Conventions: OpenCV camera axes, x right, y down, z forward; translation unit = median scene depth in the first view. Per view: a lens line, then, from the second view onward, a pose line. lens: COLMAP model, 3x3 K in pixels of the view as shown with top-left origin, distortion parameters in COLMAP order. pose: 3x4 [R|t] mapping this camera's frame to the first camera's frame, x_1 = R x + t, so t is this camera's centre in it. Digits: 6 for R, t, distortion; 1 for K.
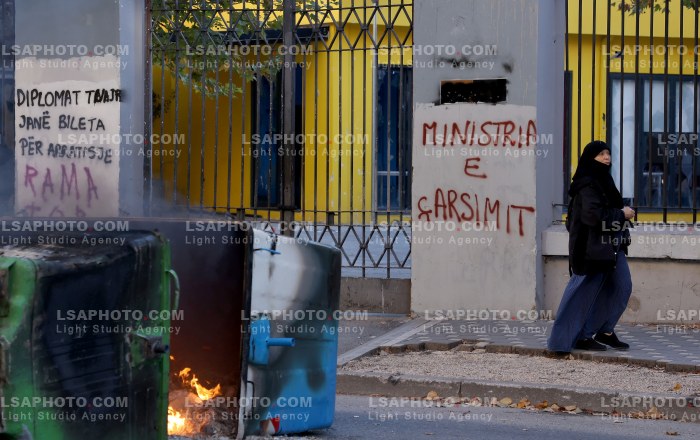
lens RADIAL K [[1743.3, 0, 368.0], [0, 1743.3, 180.2], [0, 0, 1]] dist [0.314521, 0.000000]
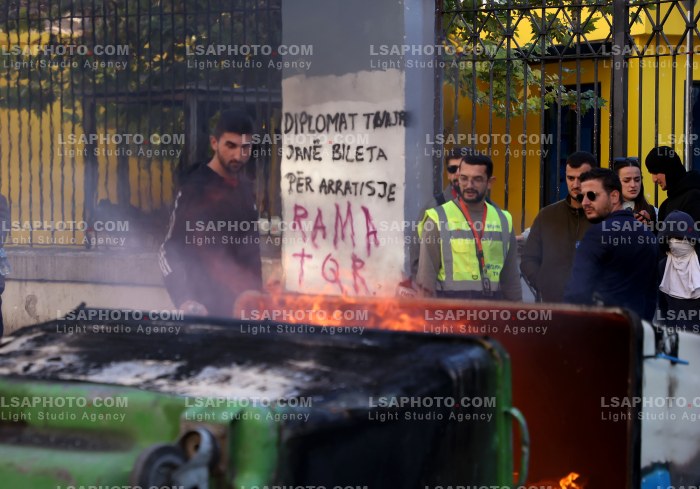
lens RADIAL K [[1880.7, 0, 313.5], [0, 1880.7, 199.7], [0, 0, 1]] dist [0.444121, 0.000000]
pose [[0.982755, -0.007419, -0.184766, -0.022250], [0.006218, 0.999956, -0.007079, -0.004721], [0.184810, 0.005808, 0.982757, 0.137205]]
